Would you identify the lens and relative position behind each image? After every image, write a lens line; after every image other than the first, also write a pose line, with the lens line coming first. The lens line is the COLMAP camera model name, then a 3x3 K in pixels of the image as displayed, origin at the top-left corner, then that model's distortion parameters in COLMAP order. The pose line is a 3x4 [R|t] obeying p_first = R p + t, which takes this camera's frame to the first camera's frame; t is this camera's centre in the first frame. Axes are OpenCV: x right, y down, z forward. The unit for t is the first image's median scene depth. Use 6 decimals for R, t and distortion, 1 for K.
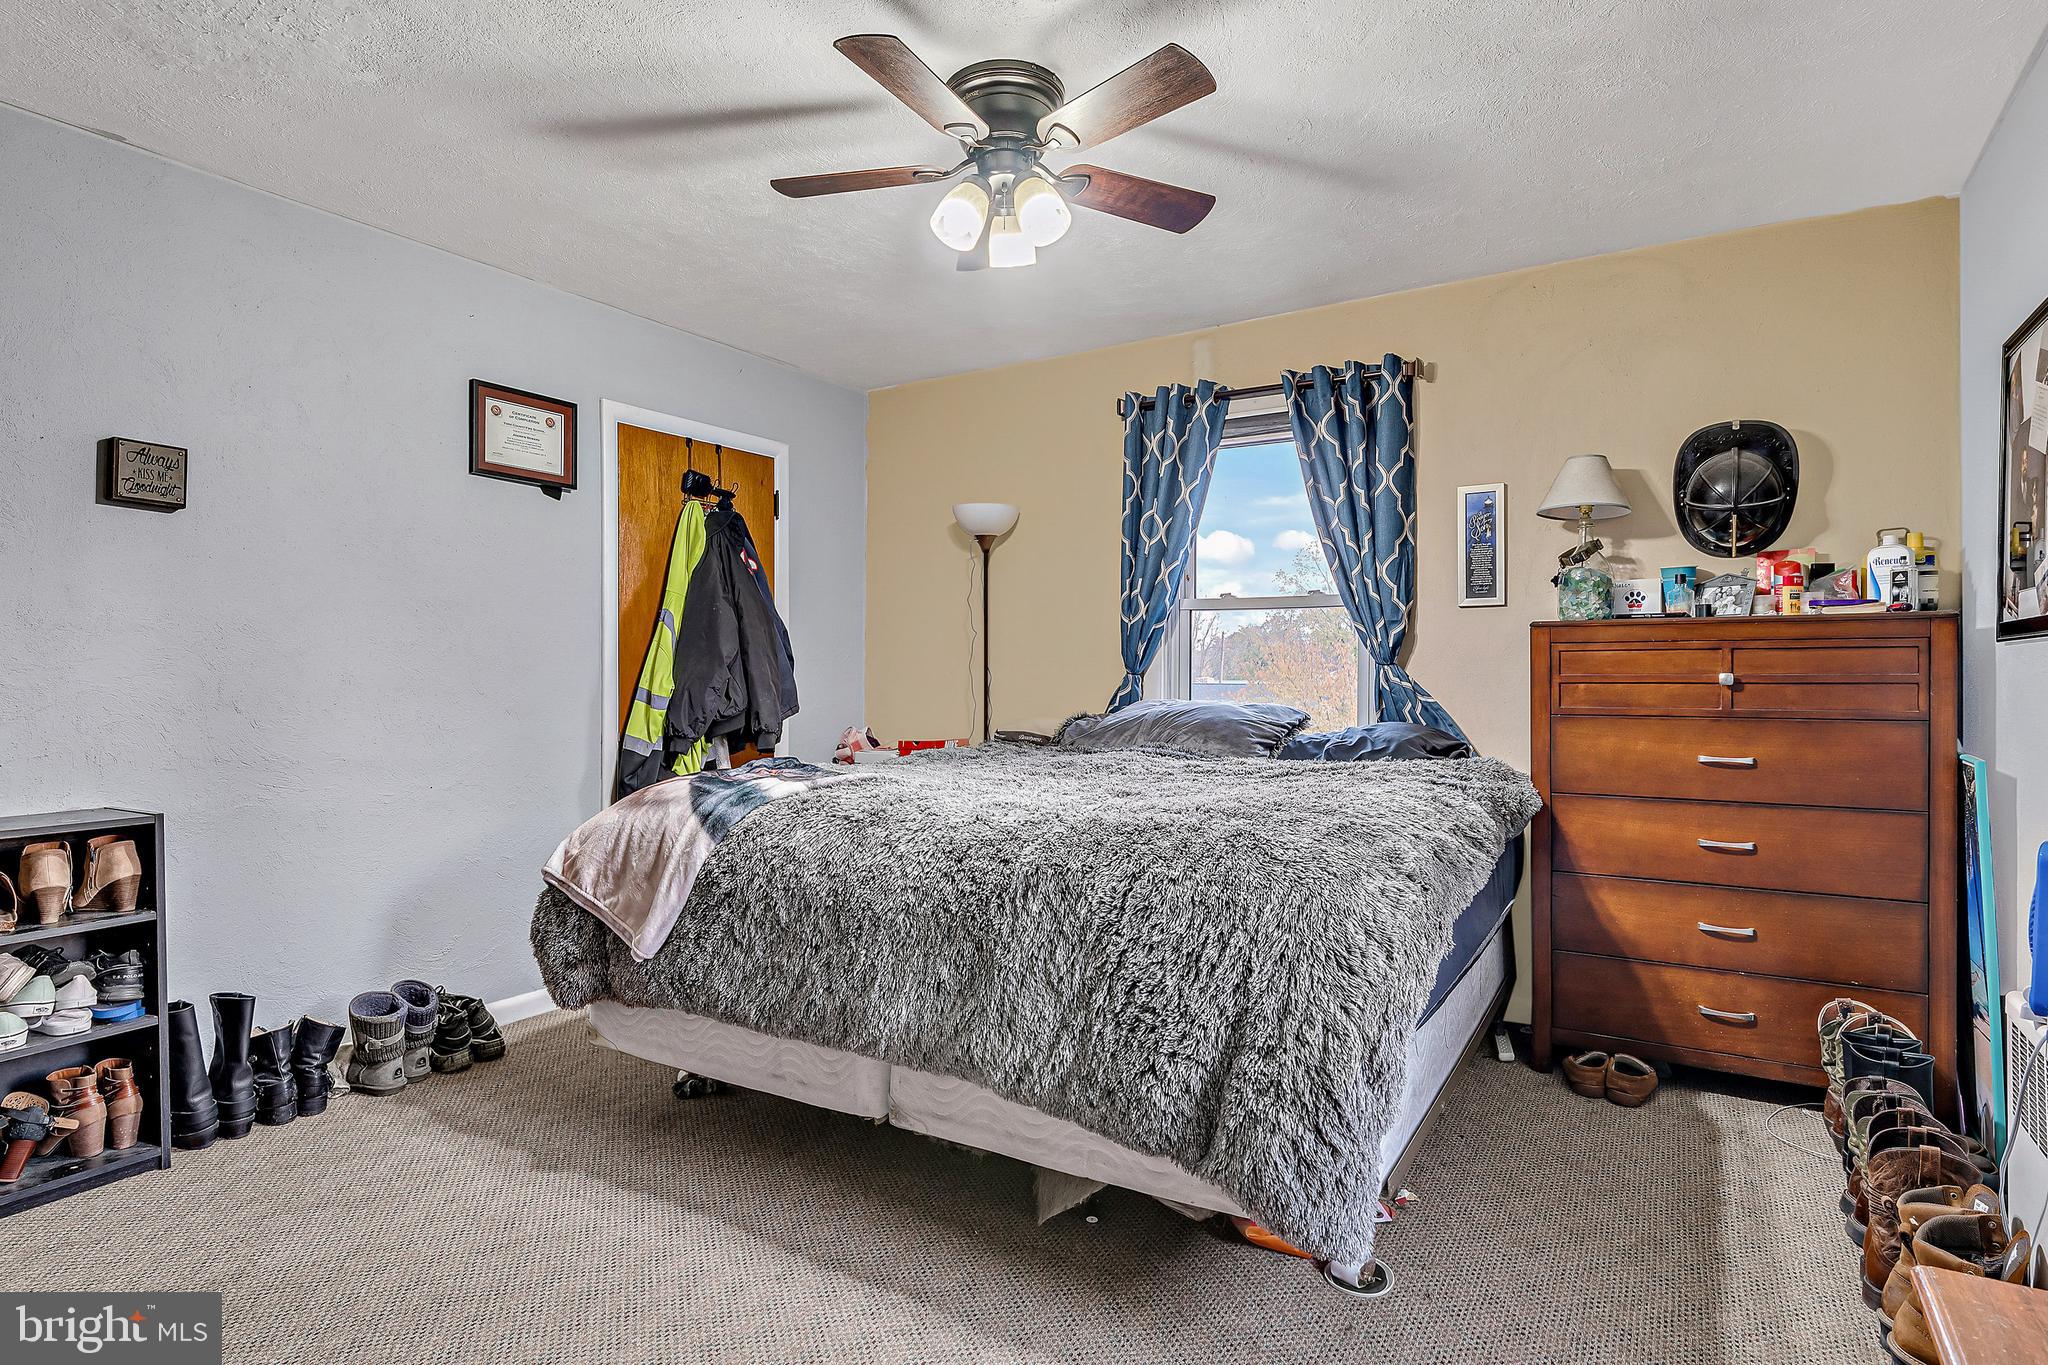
lens RADIAL K [[1091.4, 0, 1023.7], [0, 1091.4, 675.4], [0, 0, 1]] dist [0.025764, -0.016492]
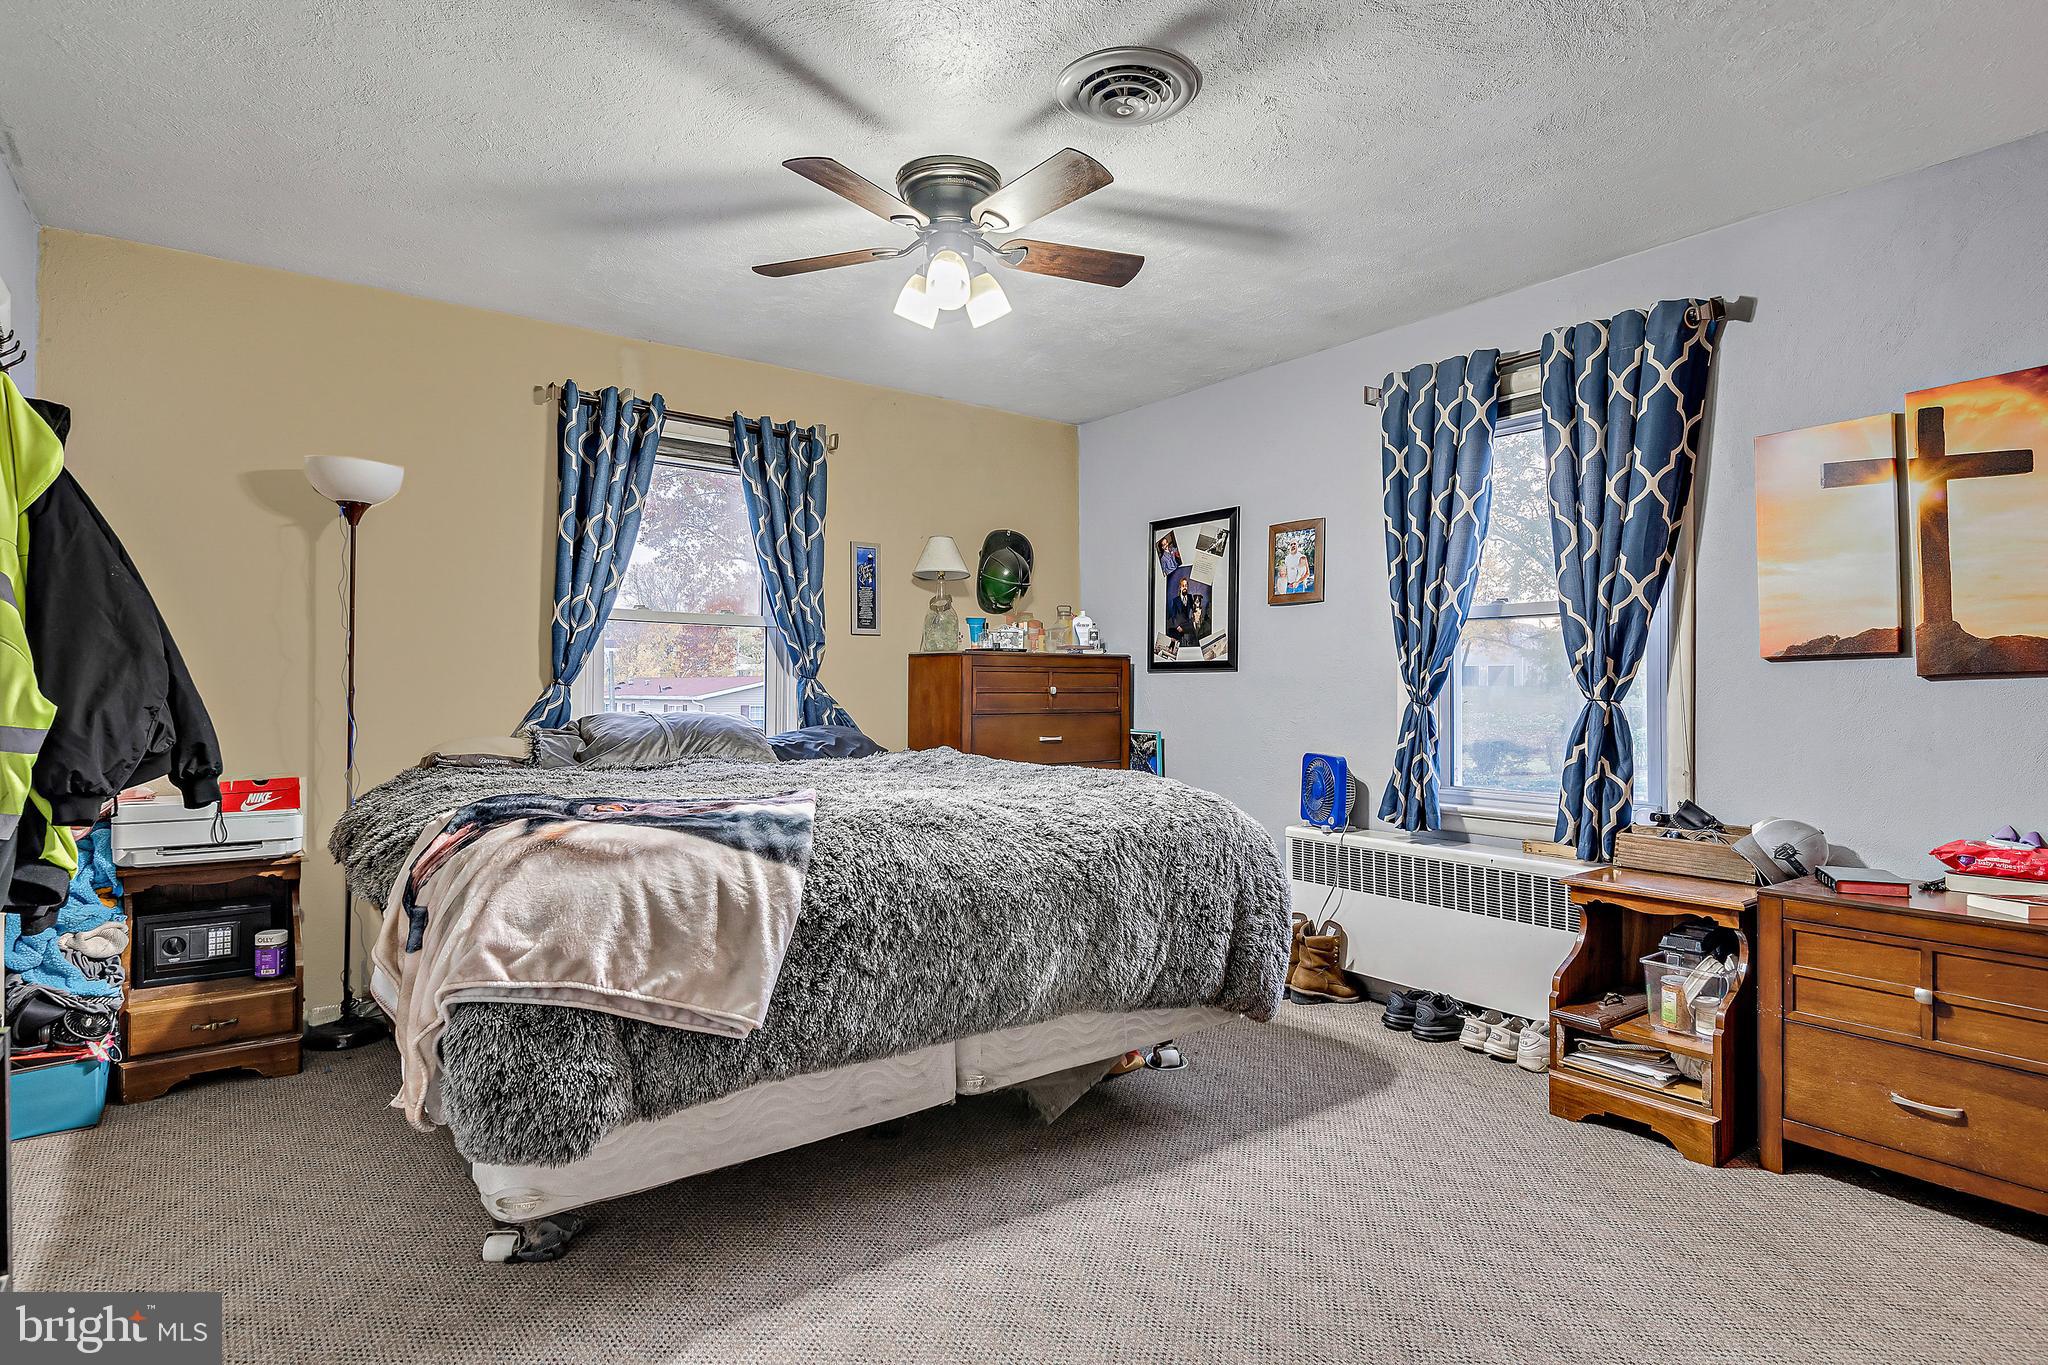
lens RADIAL K [[1091.4, 0, 1022.1], [0, 1091.4, 678.3], [0, 0, 1]] dist [0.025764, -0.016492]
pose [[0.358140, 0.008545, 0.933629, -1.062968], [-0.000990, 0.999961, -0.008773, -0.000950], [-0.933667, 0.002218, 0.358135, 0.520817]]
